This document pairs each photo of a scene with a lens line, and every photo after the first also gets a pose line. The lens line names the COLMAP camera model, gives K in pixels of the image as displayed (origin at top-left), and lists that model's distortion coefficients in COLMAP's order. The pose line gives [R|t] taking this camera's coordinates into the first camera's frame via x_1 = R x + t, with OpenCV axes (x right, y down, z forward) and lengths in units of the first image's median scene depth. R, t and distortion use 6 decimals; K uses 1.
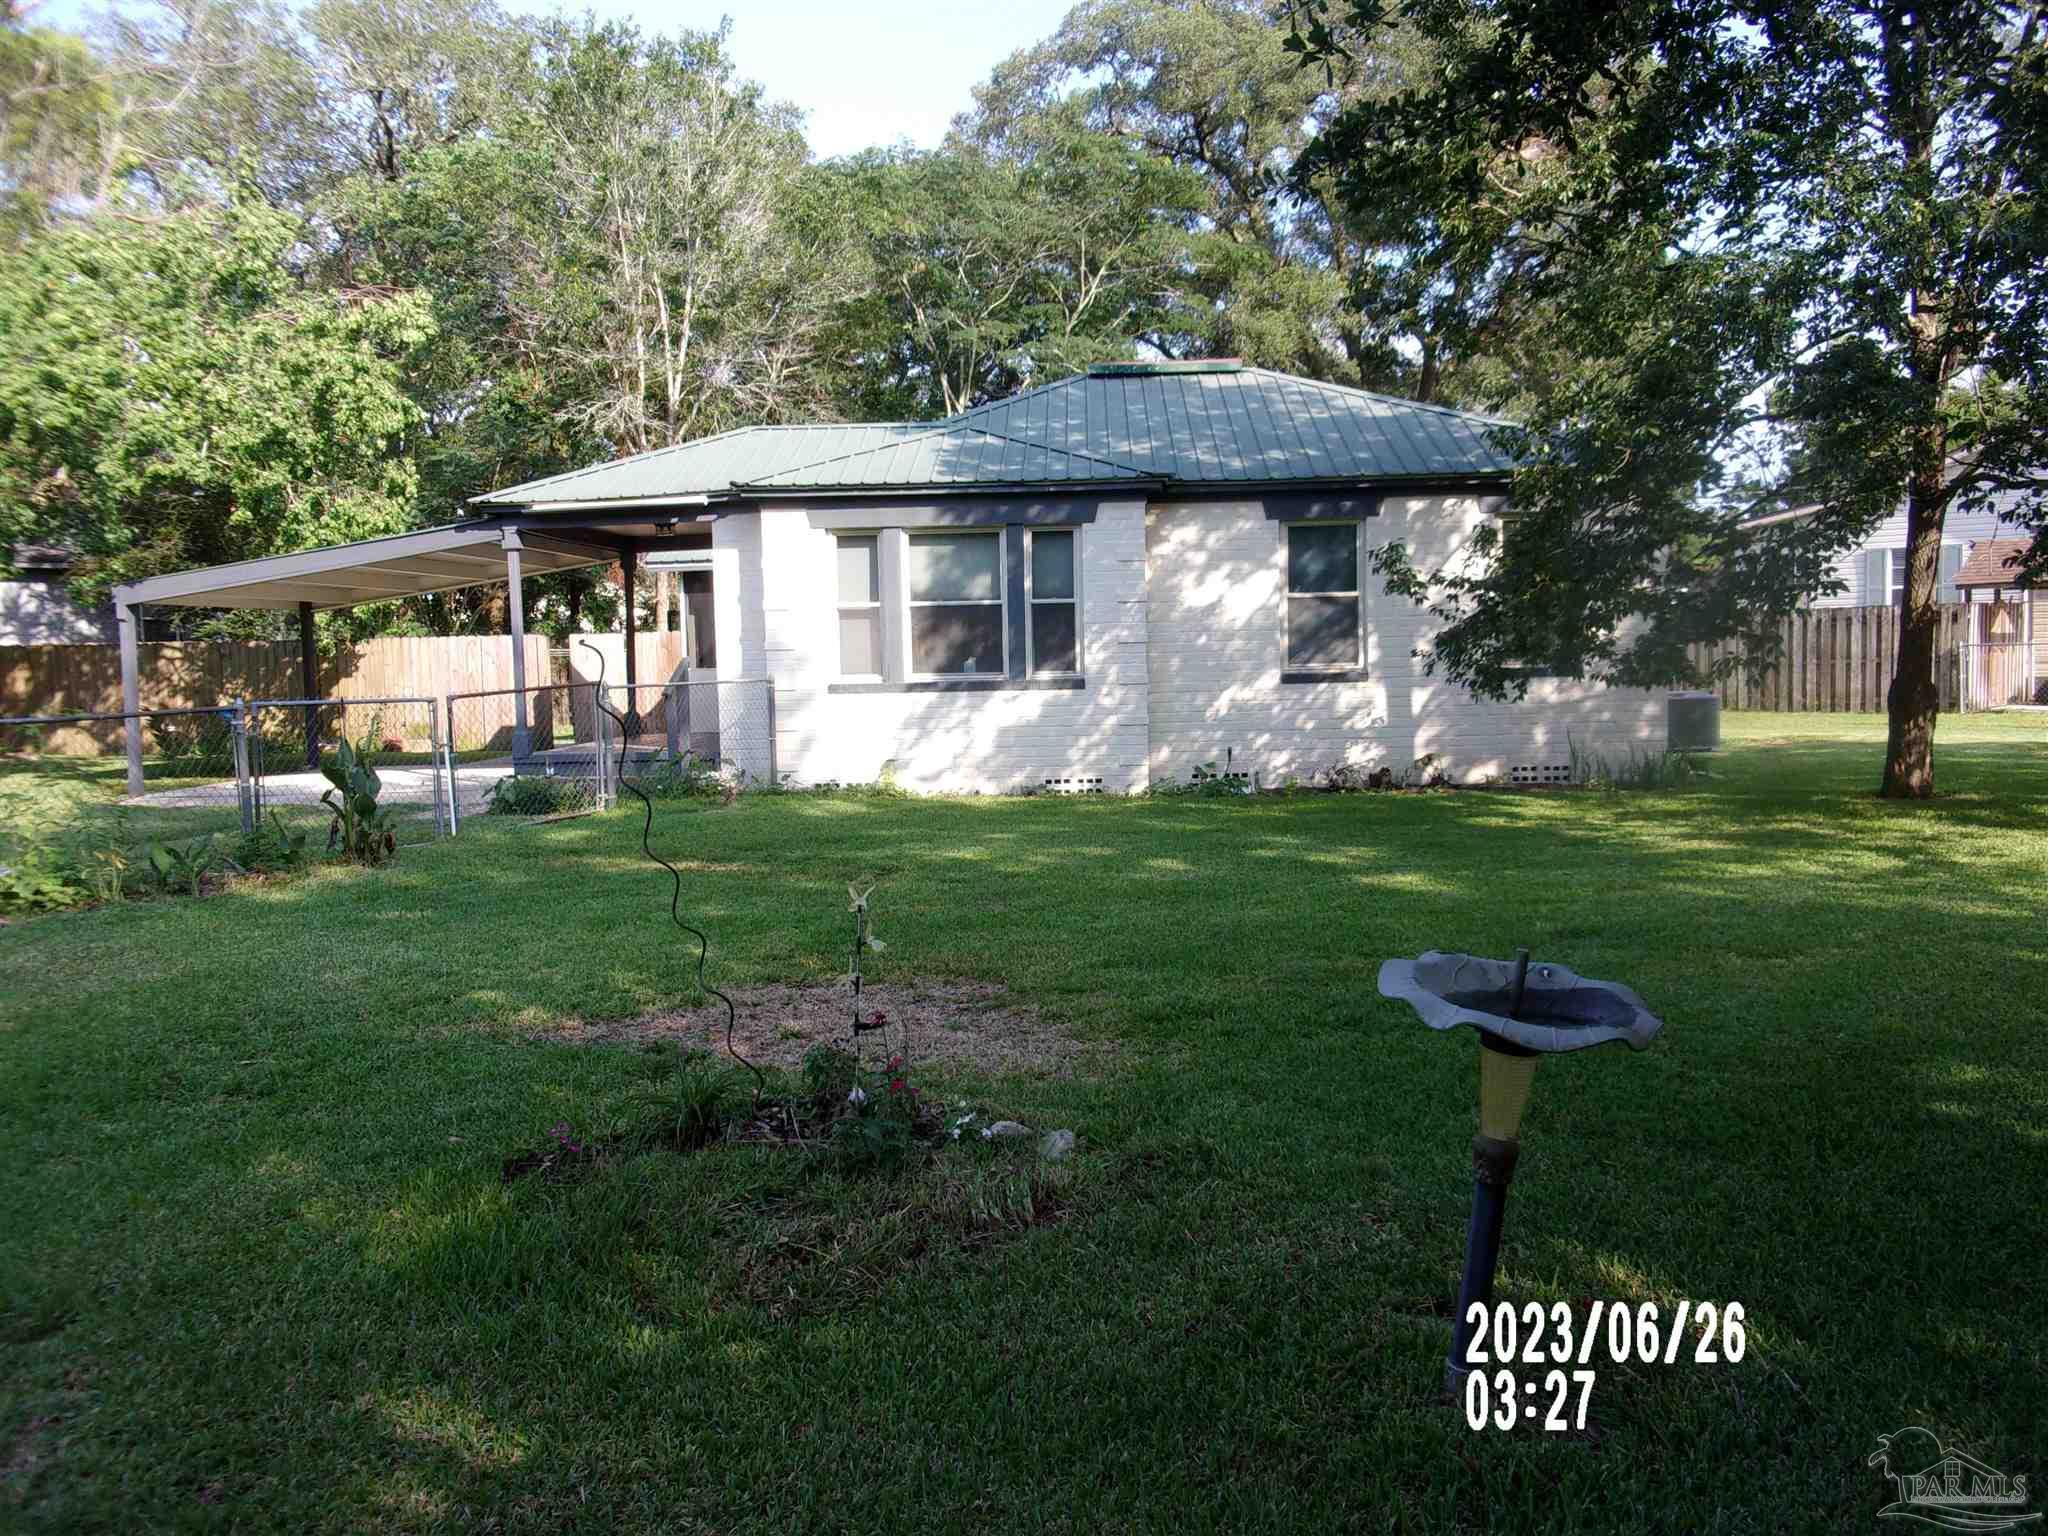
lens RADIAL K [[1683.0, 0, 1032.6], [0, 1683.0, 774.7], [0, 0, 1]] dist [0.000363, -0.094492]
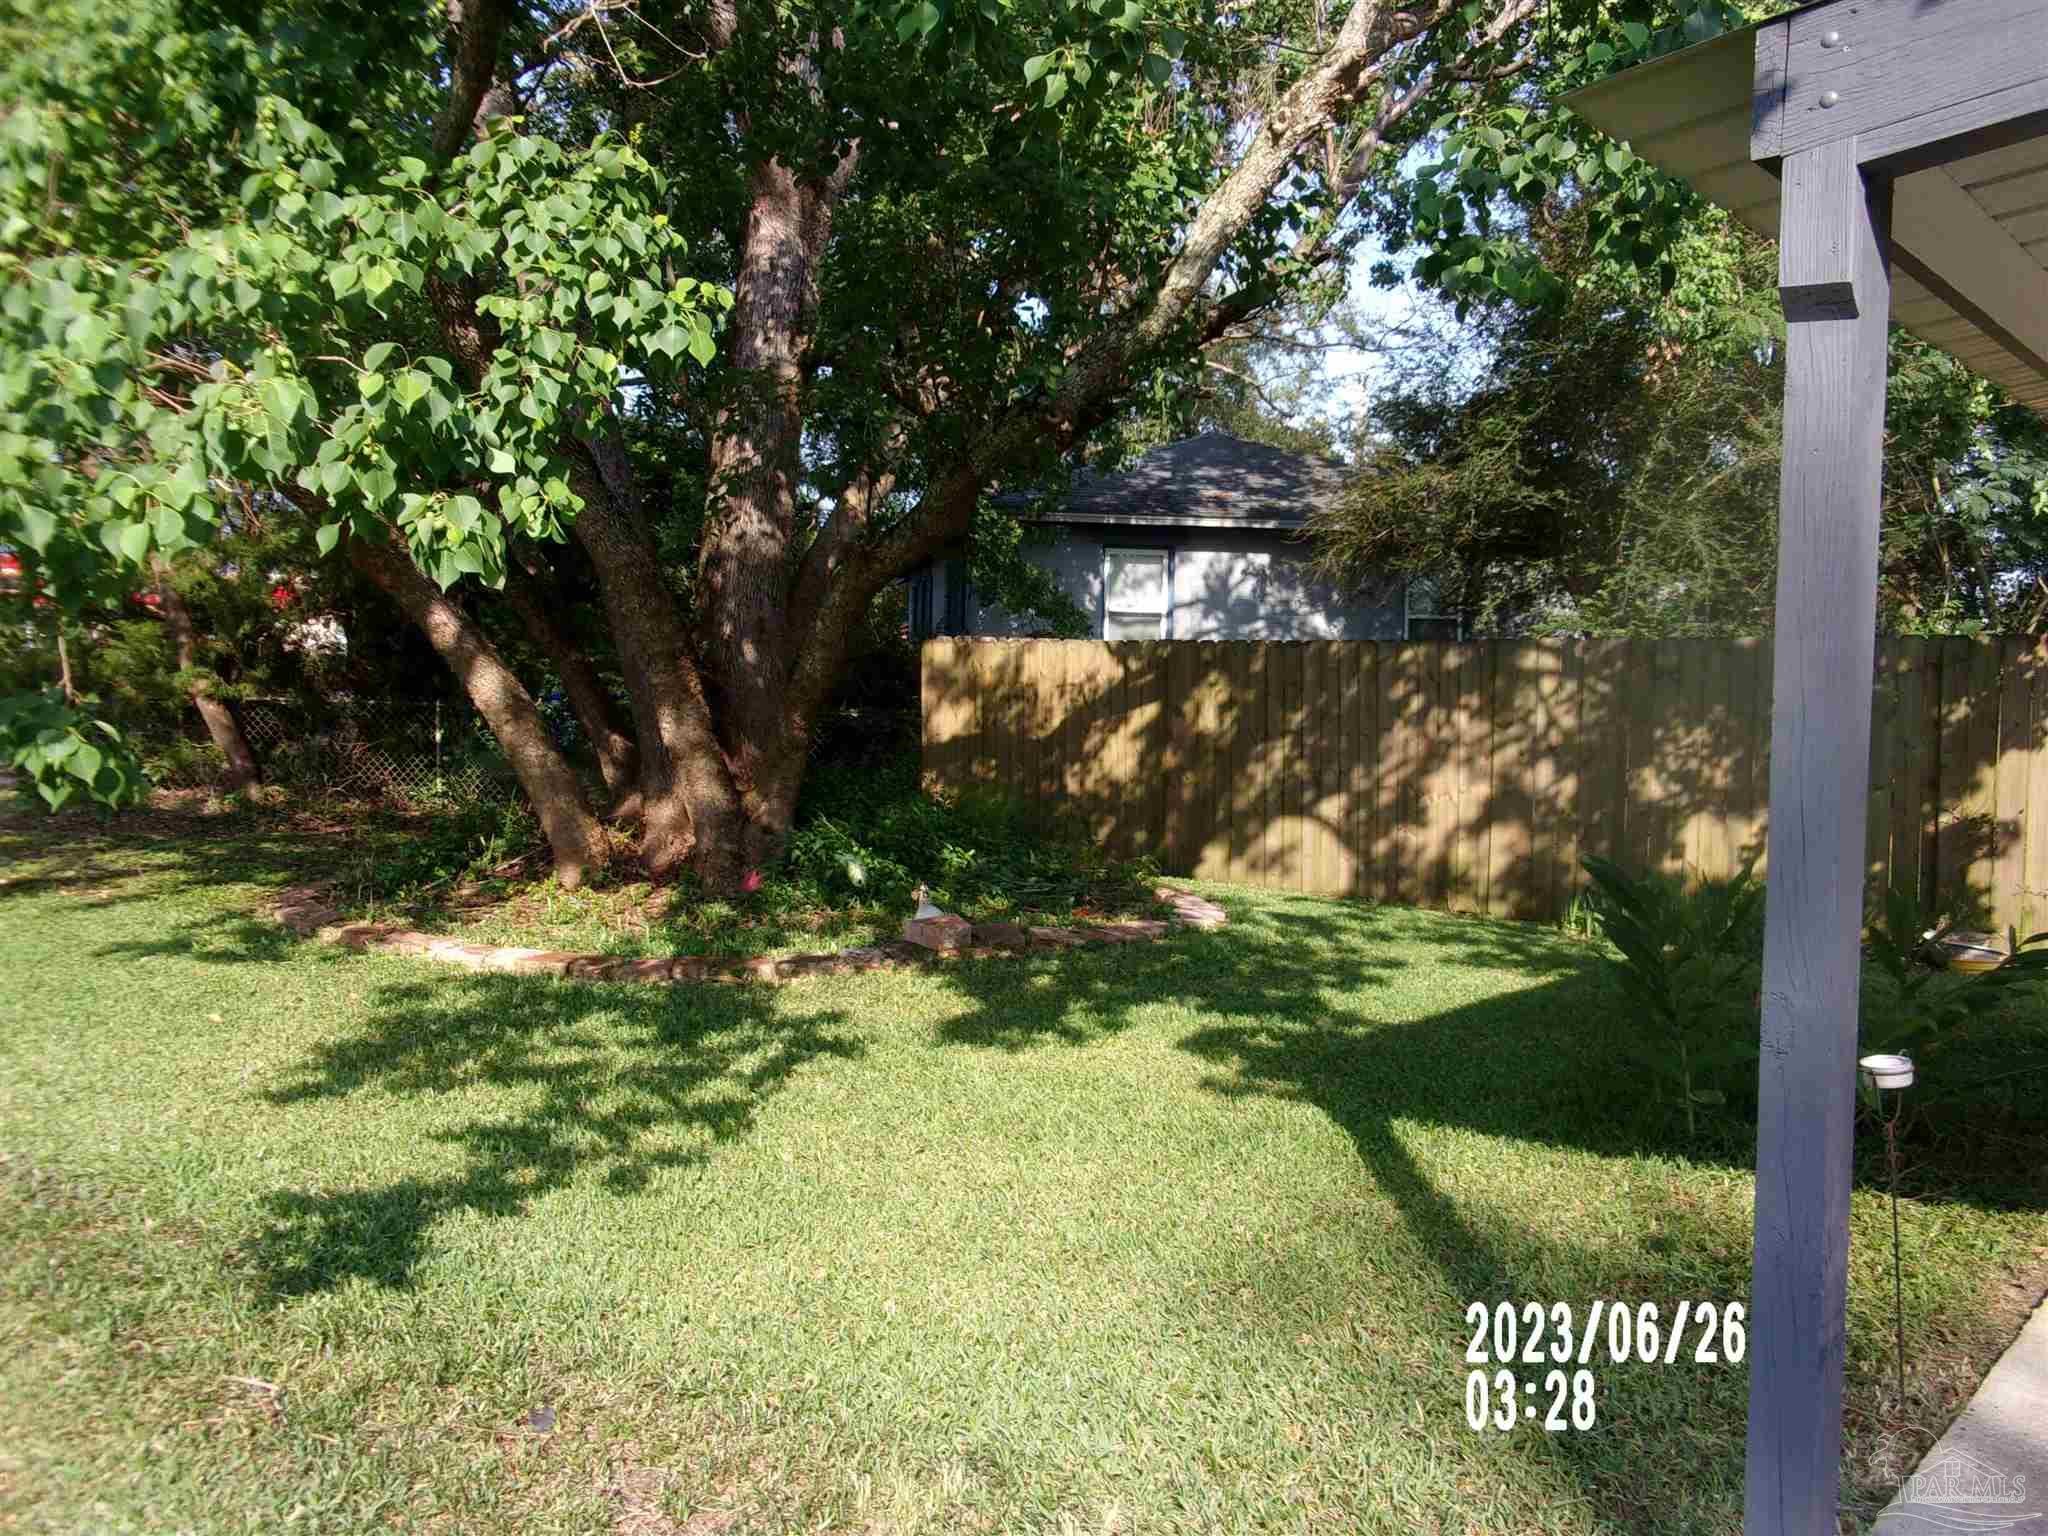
lens RADIAL K [[1683.0, 0, 1032.6], [0, 1683.0, 774.7], [0, 0, 1]] dist [0.000363, -0.094492]
pose [[0.783221, 0.065030, -0.618333, -0.381199], [-0.079511, 0.996825, 0.004122, -0.038808], [0.616638, 0.045936, 0.785905, 0.644902]]
